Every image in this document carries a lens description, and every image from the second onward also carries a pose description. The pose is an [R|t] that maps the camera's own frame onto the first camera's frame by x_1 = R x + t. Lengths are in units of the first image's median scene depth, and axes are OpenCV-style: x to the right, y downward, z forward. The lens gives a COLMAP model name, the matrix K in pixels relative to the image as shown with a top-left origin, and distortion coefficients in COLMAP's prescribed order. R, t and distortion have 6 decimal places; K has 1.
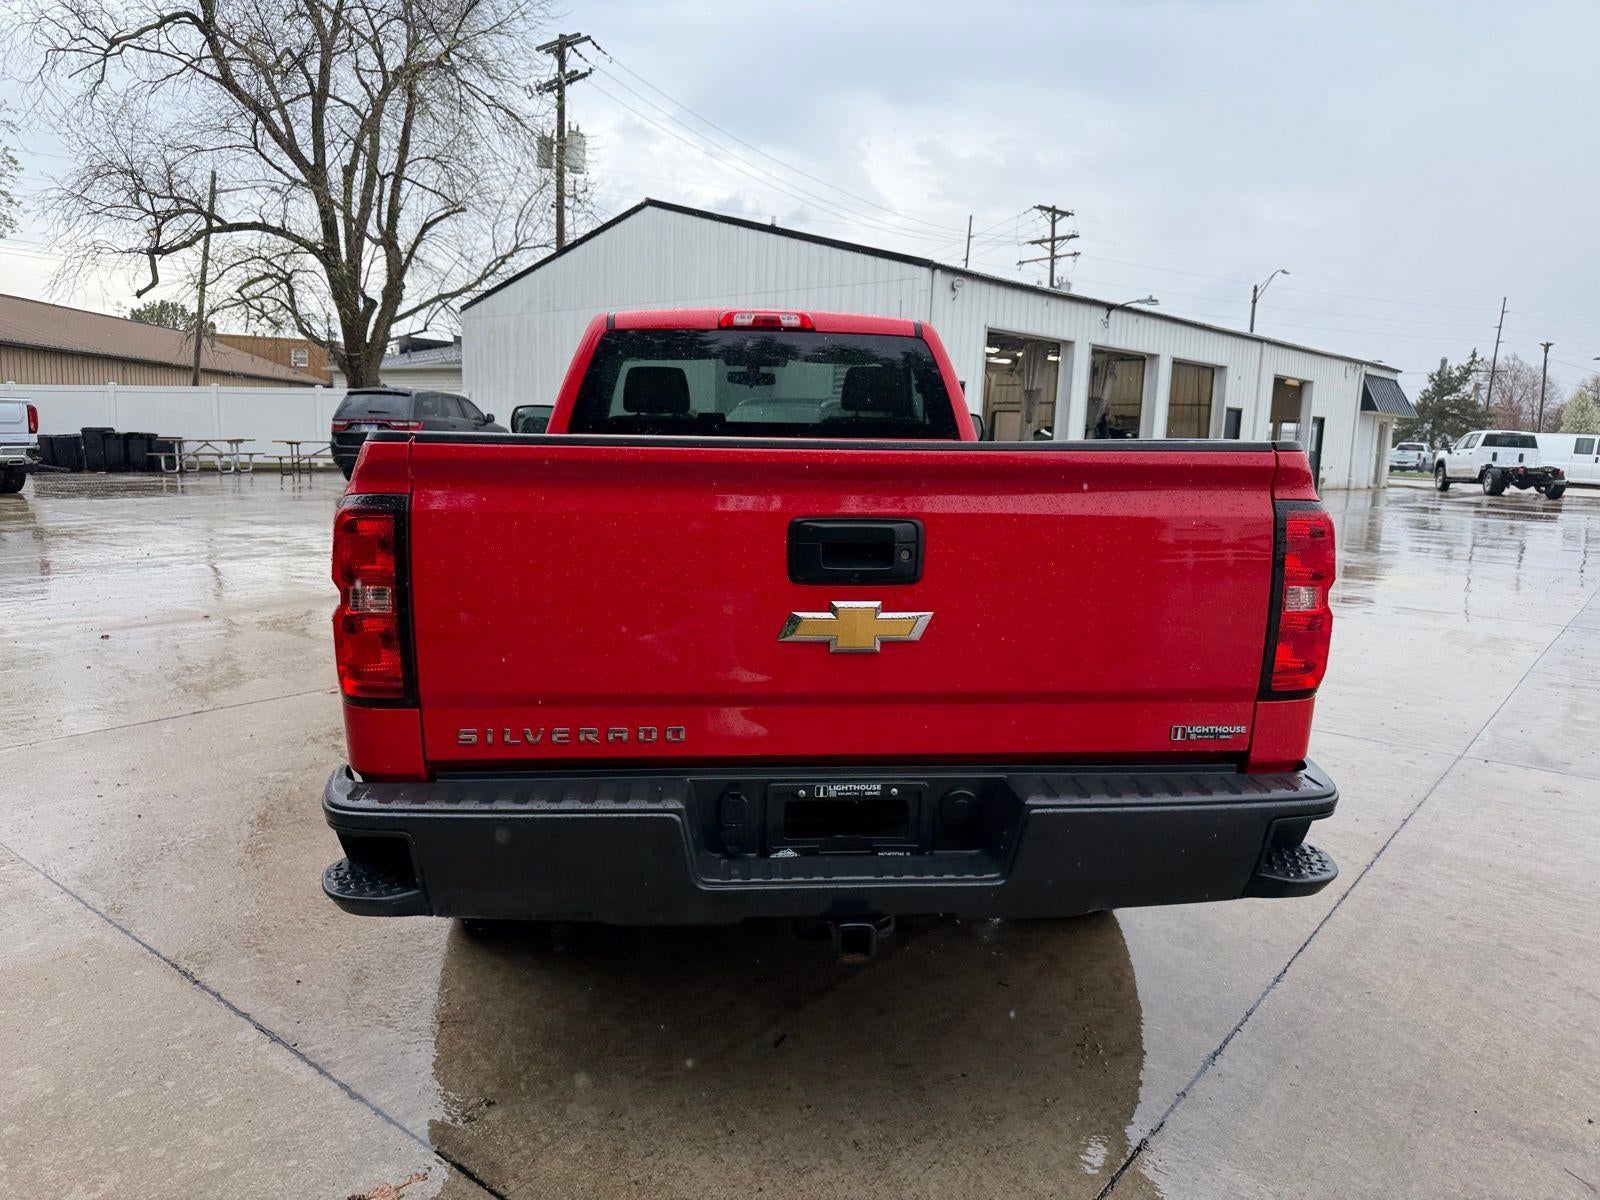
lens RADIAL K [[1131.3, 0, 791.7], [0, 1131.3, 602.5], [0, 0, 1]] dist [-0.000751, -0.010748]
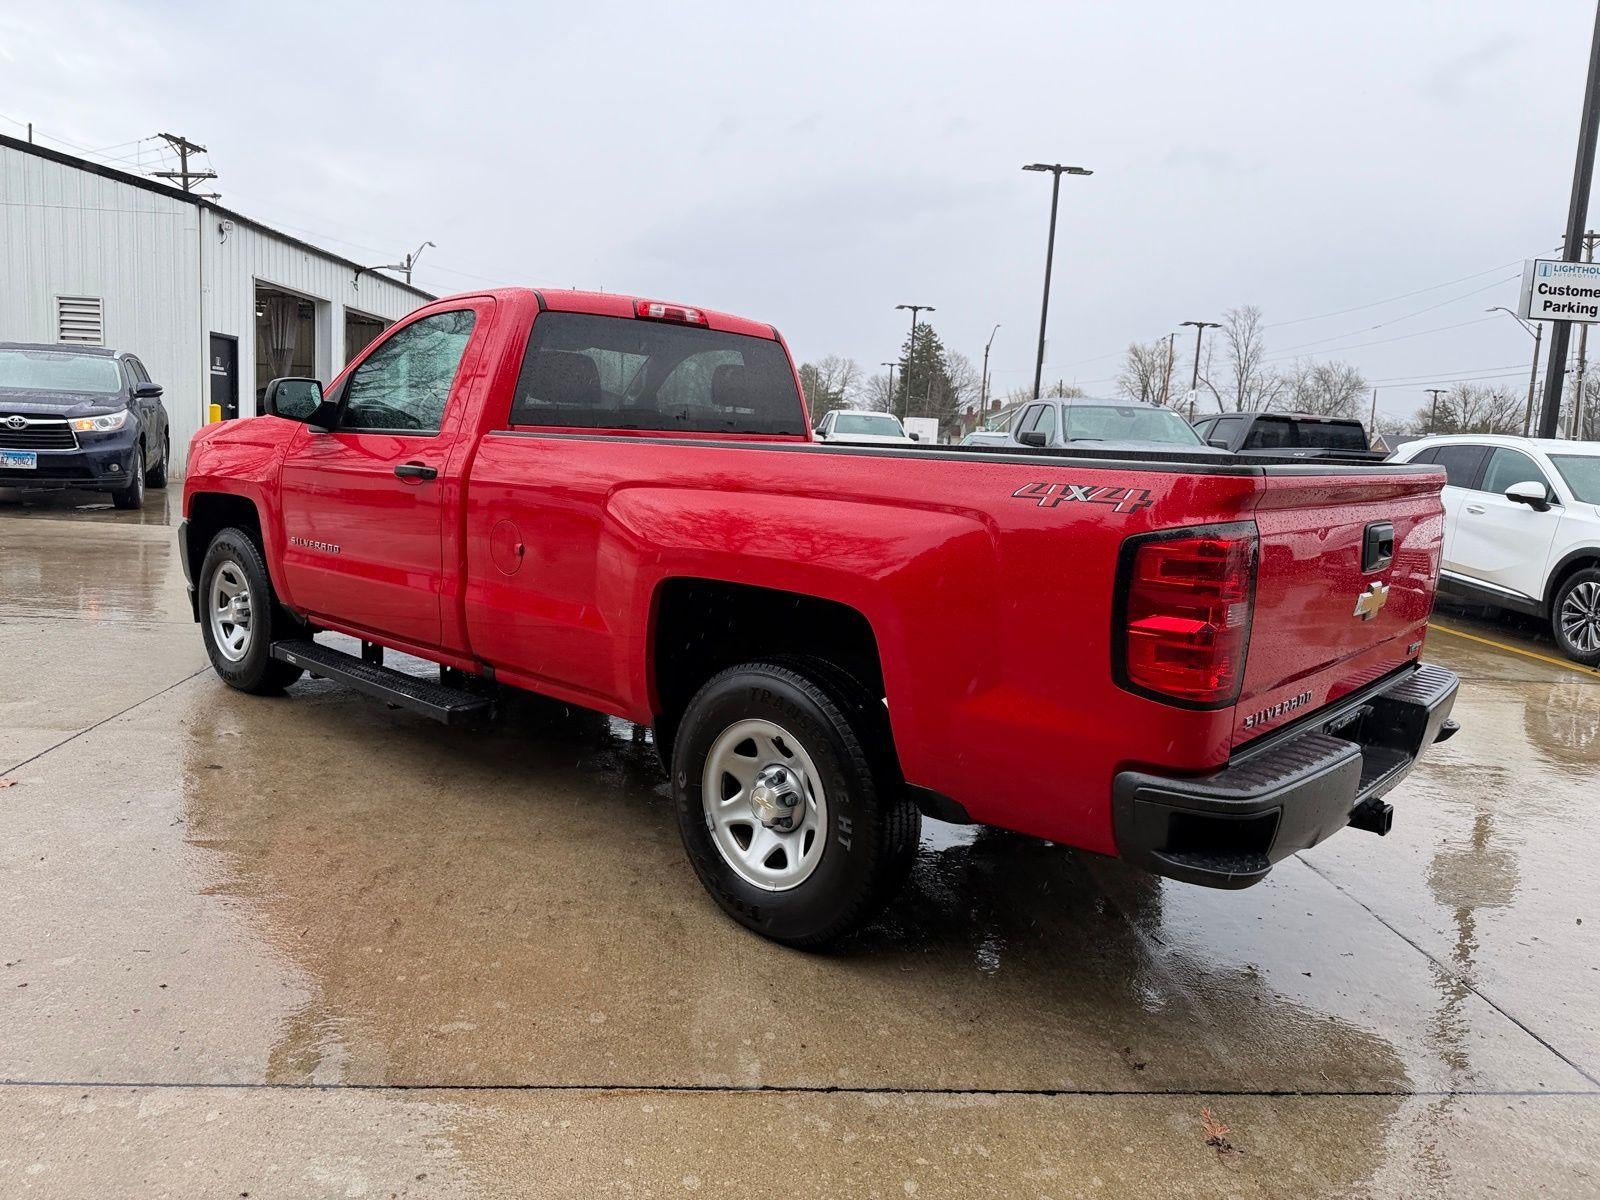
lens RADIAL K [[1131.3, 0, 799.0], [0, 1131.3, 585.8], [0, 0, 1]] dist [-0.000751, -0.010748]
pose [[0.723391, -0.076543, 0.686183, -0.127105], [0.063807, 0.996994, 0.043947, -0.009390], [-0.687484, 0.011992, 0.726101, 0.040564]]
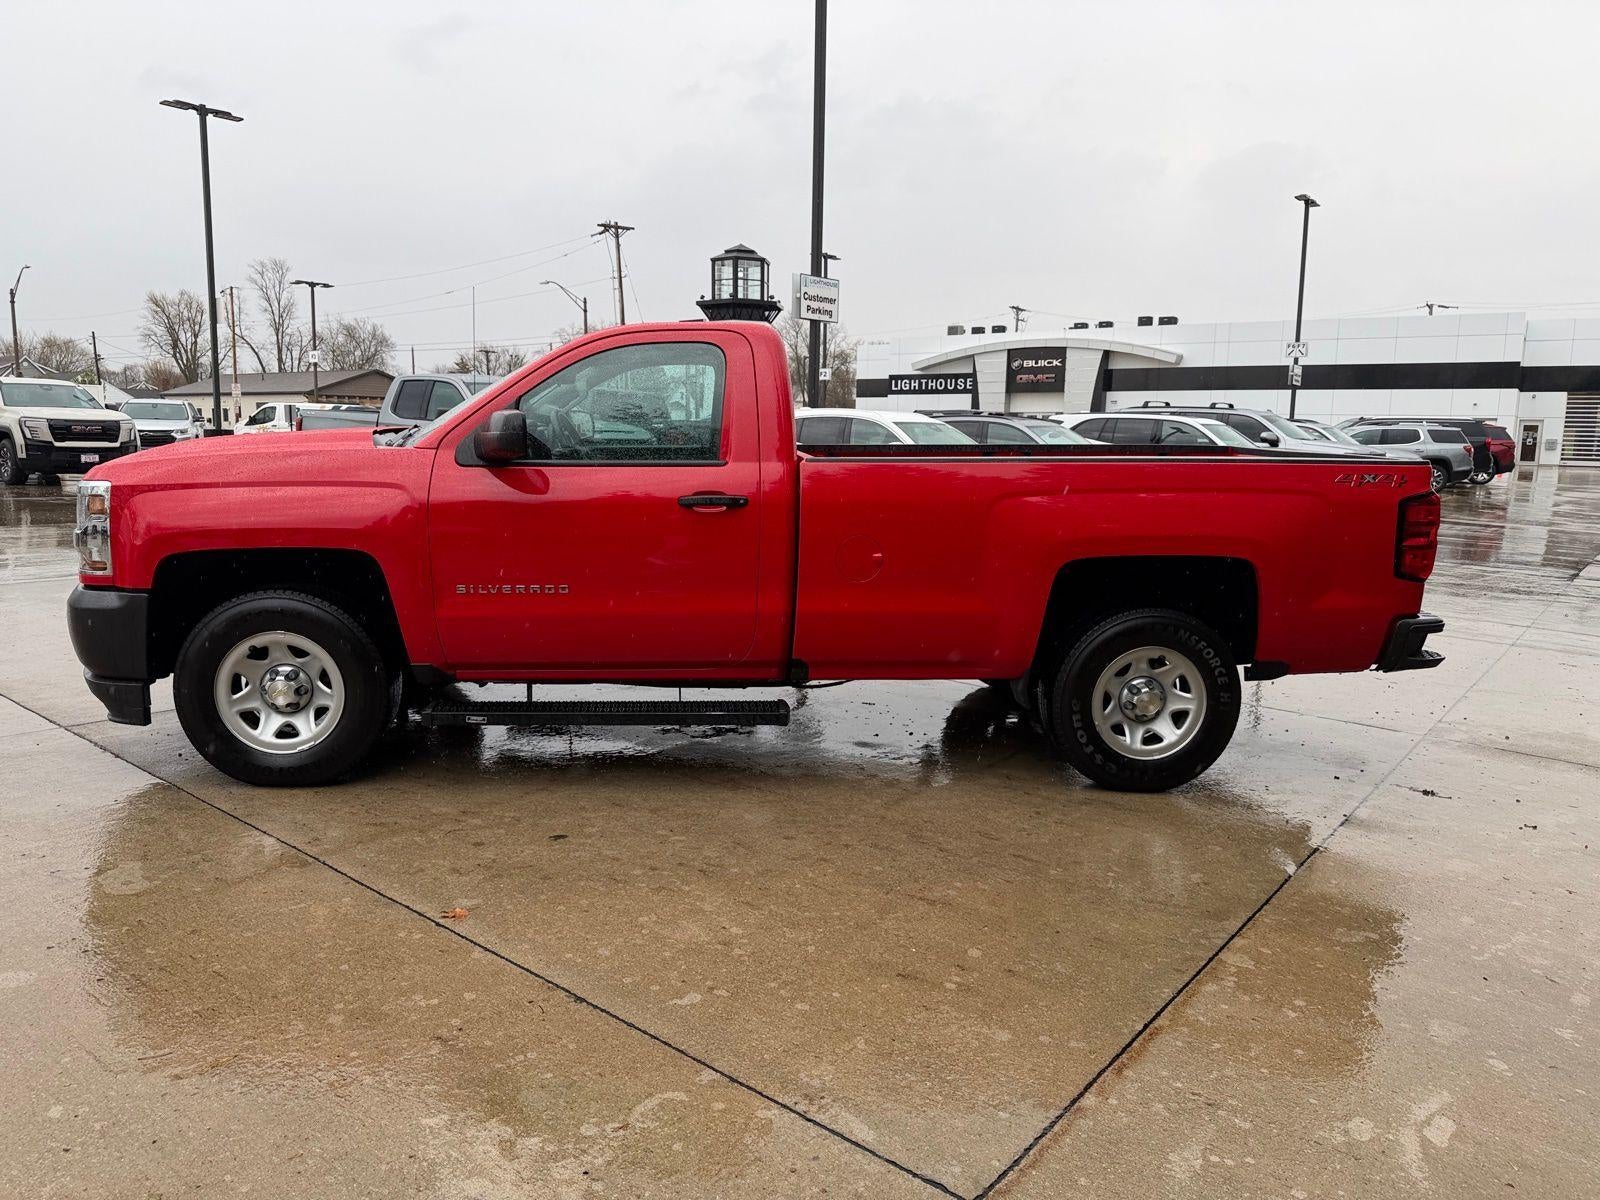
lens RADIAL K [[1131.3, 0, 788.3], [0, 1131.3, 602.3], [0, 0, 1]] dist [-0.000751, -0.010748]
pose [[0.000517, -0.175017, 0.984565, -0.233252], [0.119199, 0.977557, 0.173708, -0.037786], [-0.992870, 0.117269, 0.021368, 0.194212]]
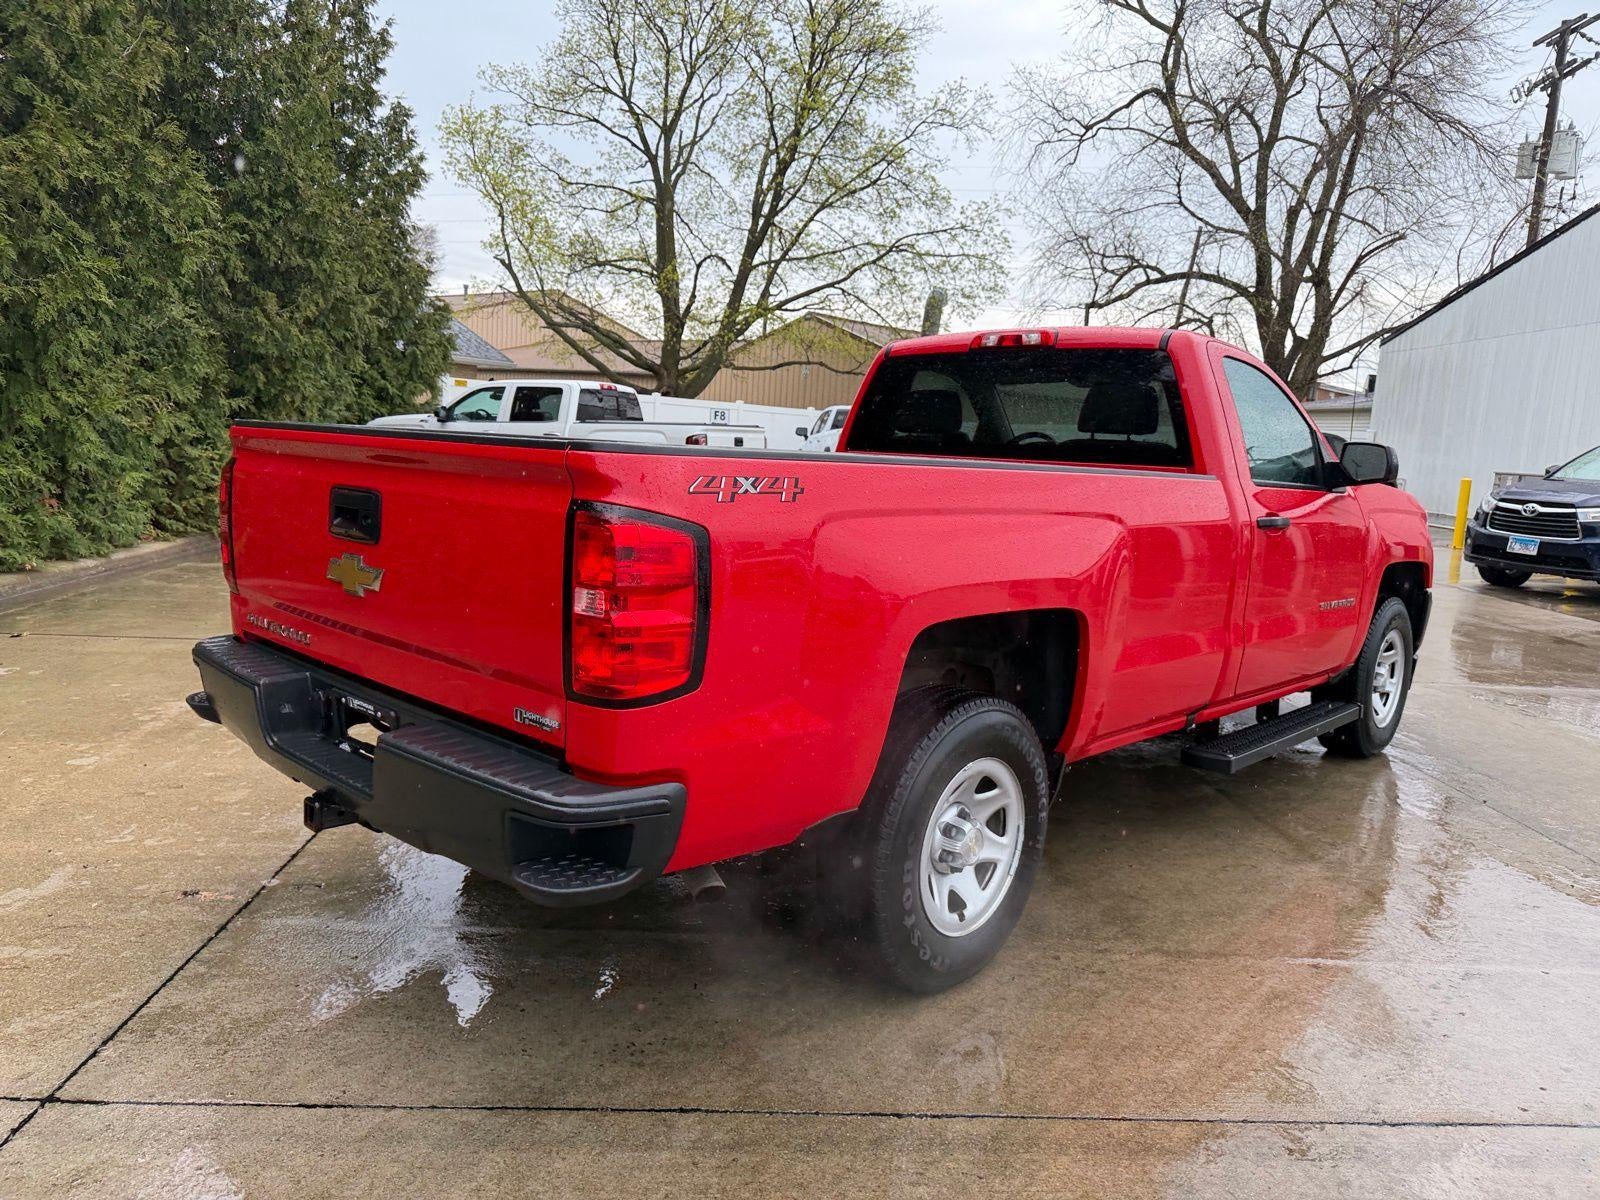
lens RADIAL K [[1131.3, 0, 791.6], [0, 1131.3, 598.6], [0, 0, 1]] dist [-0.000751, -0.010748]
pose [[0.664563, 0.116207, -0.738141, 0.118151], [-0.145512, 0.989048, 0.024701, -0.004913], [0.732927, 0.090994, 0.674194, 0.044070]]
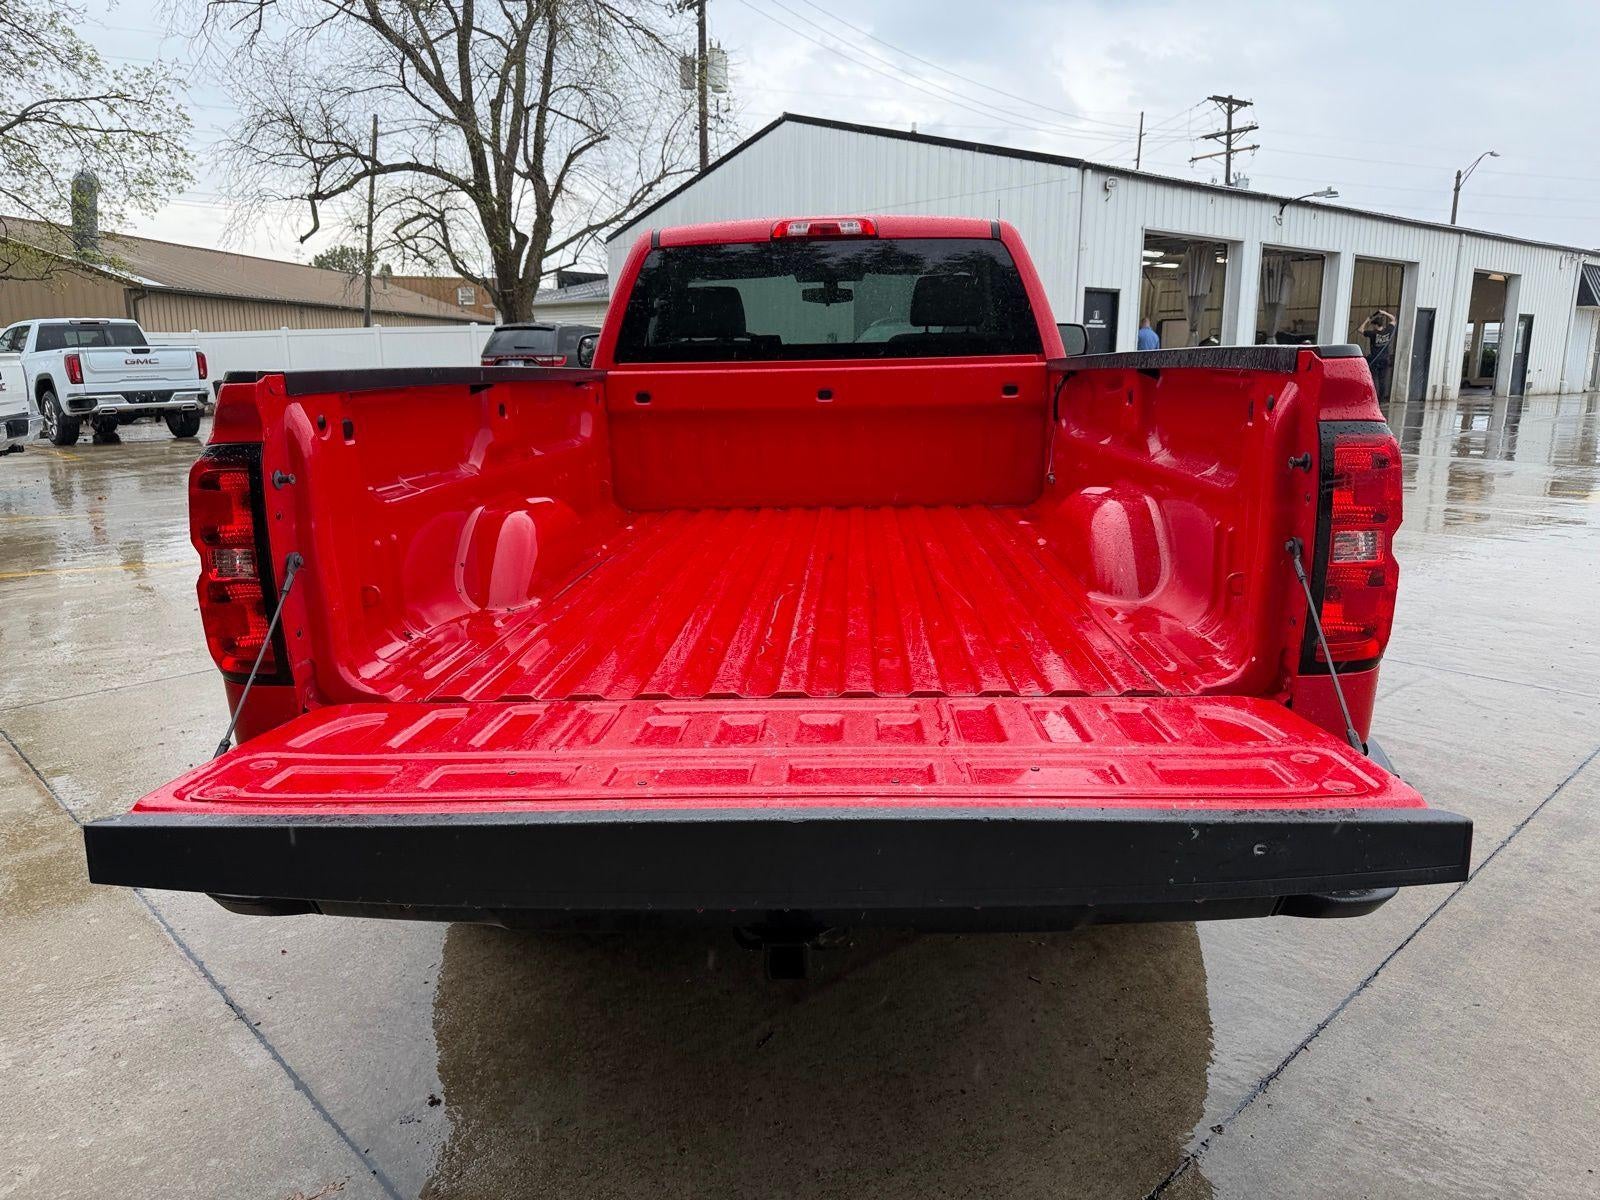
lens RADIAL K [[1131.3, 0, 808.1], [0, 1131.3, 605.1], [0, 0, 1]] dist [-0.000751, -0.010748]
pose [[0.991225, -0.007202, -0.131991, 0.016359], [0.016230, 0.997590, 0.067452, -0.001958], [0.131187, -0.069002, 0.988953, 0.015745]]
